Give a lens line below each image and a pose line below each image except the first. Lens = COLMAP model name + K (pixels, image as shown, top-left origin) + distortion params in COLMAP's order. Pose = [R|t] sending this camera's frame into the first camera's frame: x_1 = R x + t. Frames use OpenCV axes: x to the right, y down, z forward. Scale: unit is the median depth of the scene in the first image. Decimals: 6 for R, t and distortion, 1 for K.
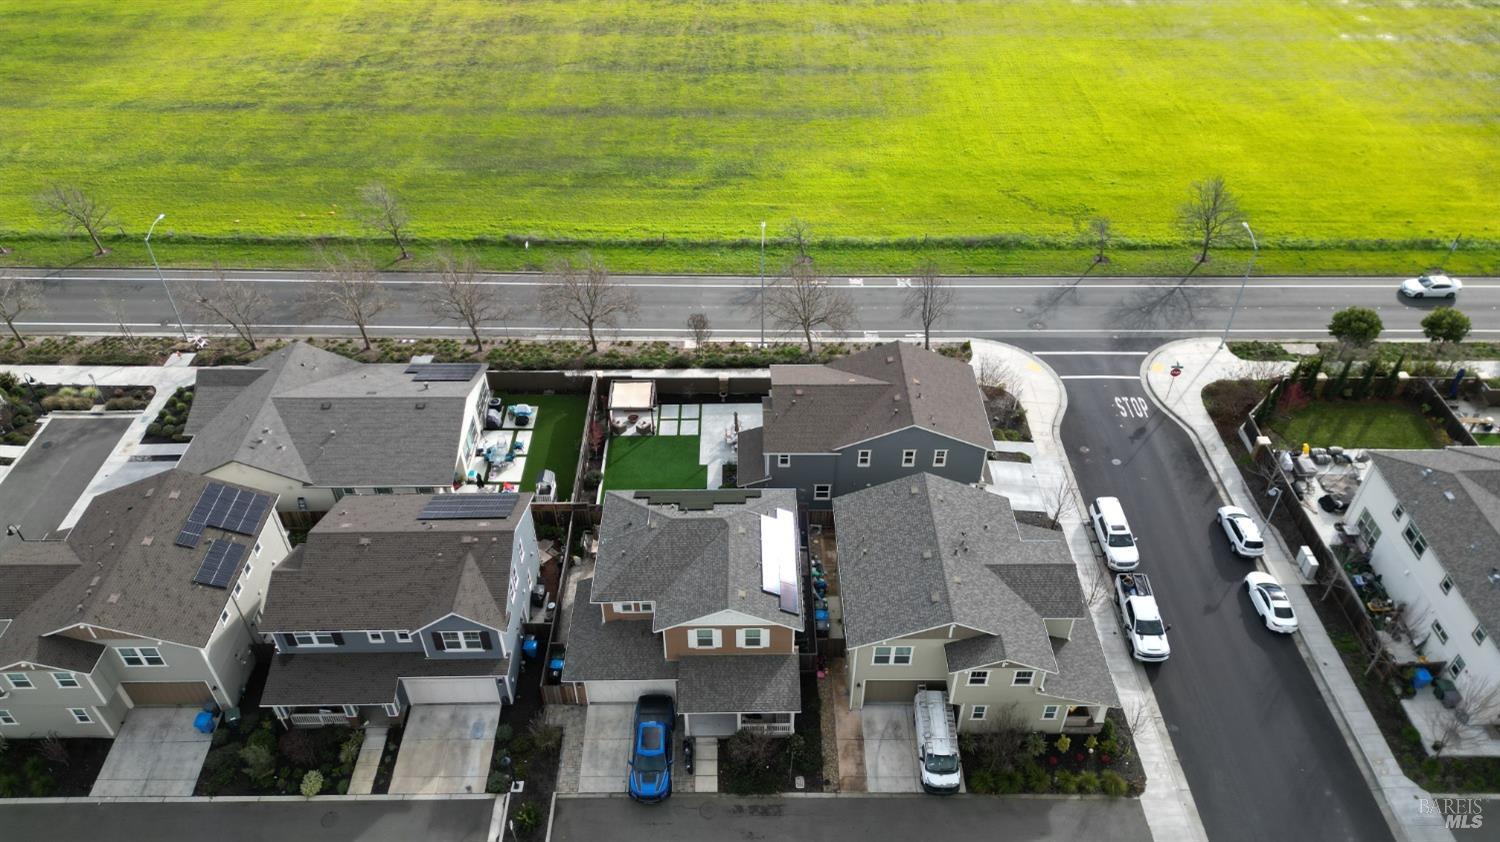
lens RADIAL K [[1060.1, 0, 745.9], [0, 1060.1, 419.3], [0, 0, 1]] dist [0.076448, -0.076463]
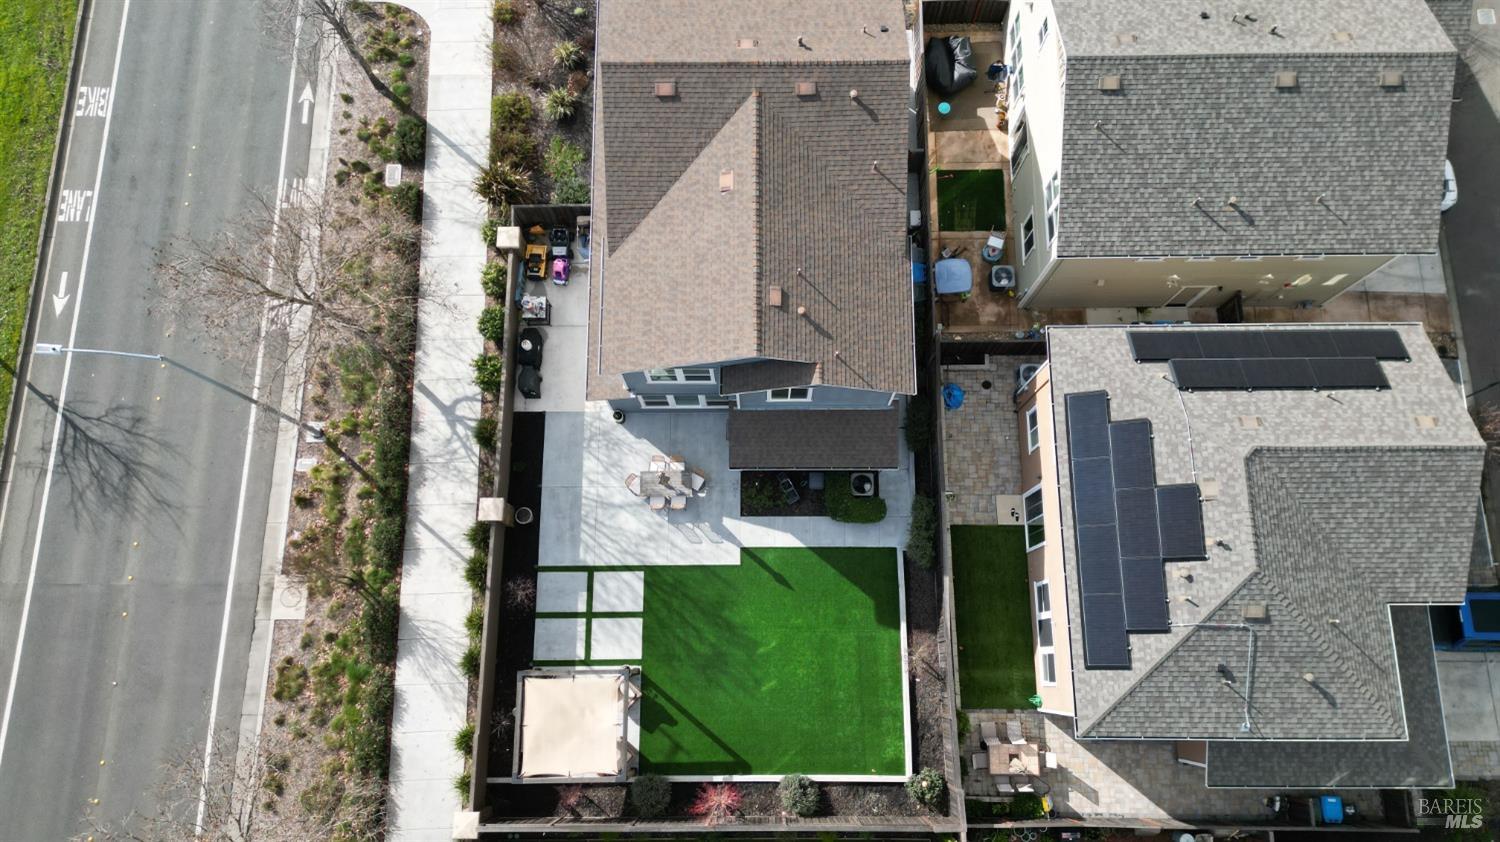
lens RADIAL K [[1060.1, 0, 748.1], [0, 1060.1, 423.3], [0, 0, 1]] dist [0.076448, -0.076463]
pose [[-0.000544, -0.970874, 0.239589, -0.091429], [0.642309, 0.183292, 0.744206, -0.304554], [-0.766446, 0.154295, 0.623501, 0.657650]]
